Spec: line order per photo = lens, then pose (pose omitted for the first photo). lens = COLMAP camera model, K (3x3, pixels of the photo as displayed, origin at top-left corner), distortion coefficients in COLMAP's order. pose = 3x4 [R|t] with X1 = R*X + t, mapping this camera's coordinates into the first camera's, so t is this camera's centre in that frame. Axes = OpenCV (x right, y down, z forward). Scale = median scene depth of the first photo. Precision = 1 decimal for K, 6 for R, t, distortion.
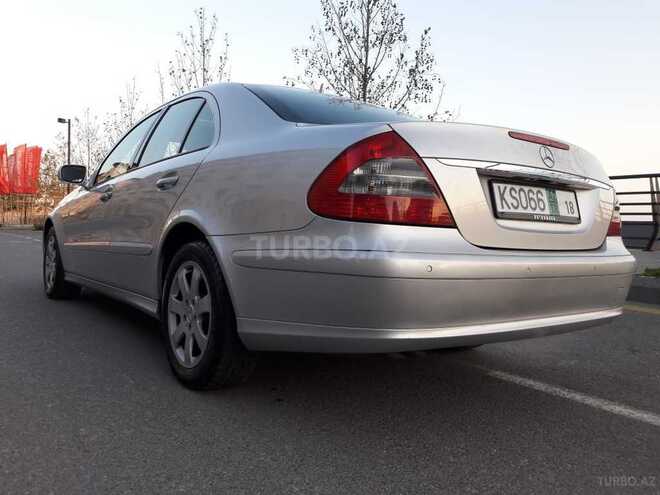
lens RADIAL K [[558.1, 0, 330.0], [0, 558.1, 247.5], [0, 0, 1]] dist [-0.001025, -0.012632]
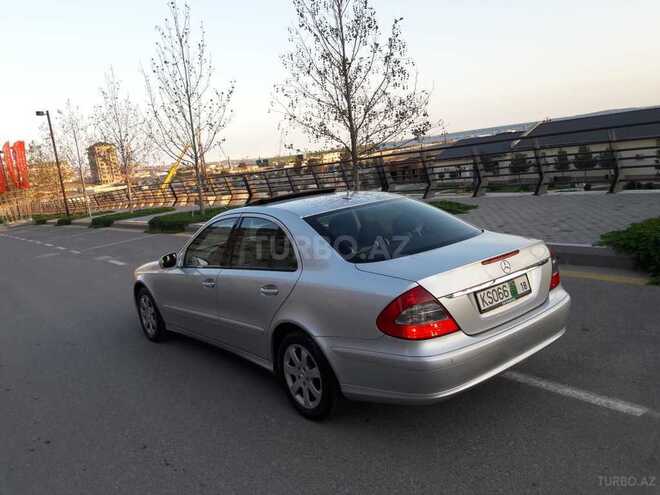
lens RADIAL K [[566.6, 0, 330.0], [0, 566.6, 247.5], [0, 0, 1]] dist [0.068362, -0.005728]
pose [[0.988479, -0.150547, 0.015666, -0.139588], [0.146610, 0.978042, 0.148121, -0.481067], [-0.037622, -0.144118, 0.988845, -0.597538]]
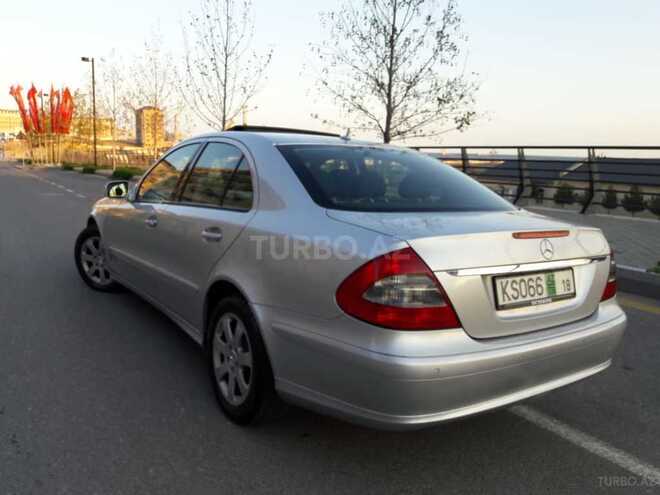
lens RADIAL K [[563.2, 0, 326.2], [0, 563.2, 240.0], [0, 0, 1]] dist [0.000817, 0.003951]
pose [[0.998826, 0.020537, -0.043872, -0.008146], [-0.014845, 0.991876, 0.126336, -0.275475], [0.046110, -0.125537, 0.991017, -0.130816]]
